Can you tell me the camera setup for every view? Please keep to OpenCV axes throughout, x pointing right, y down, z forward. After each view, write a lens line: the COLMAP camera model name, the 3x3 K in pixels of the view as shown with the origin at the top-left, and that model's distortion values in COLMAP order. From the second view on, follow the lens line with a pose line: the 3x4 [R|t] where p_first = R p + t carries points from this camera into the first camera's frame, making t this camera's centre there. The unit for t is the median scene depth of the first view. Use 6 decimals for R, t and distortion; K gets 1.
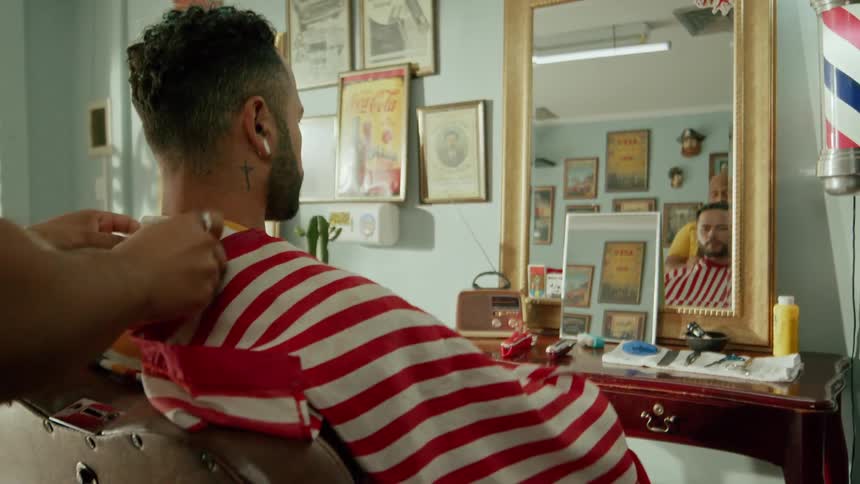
lens RADIAL K [[697.5, 0, 441.3], [0, 697.5, 234.1], [0, 0, 1]] dist [-0.044786, 0.032453]
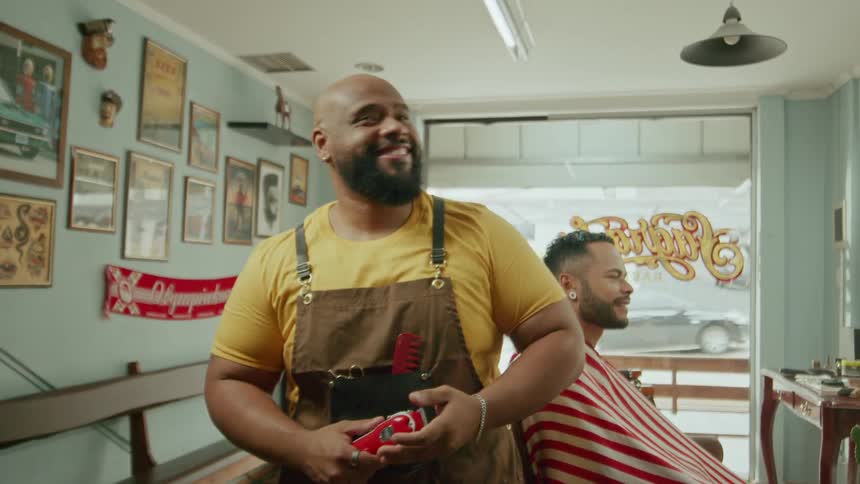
lens RADIAL K [[700.9, 0, 434.6], [0, 700.9, 234.3], [0, 0, 1]] dist [-0.030801, 0.007082]
pose [[0.324242, -0.028967, -0.945531, 0.553673], [-0.060704, 0.996834, -0.051355, -0.051587], [0.944024, 0.074049, 0.321457, -0.029763]]
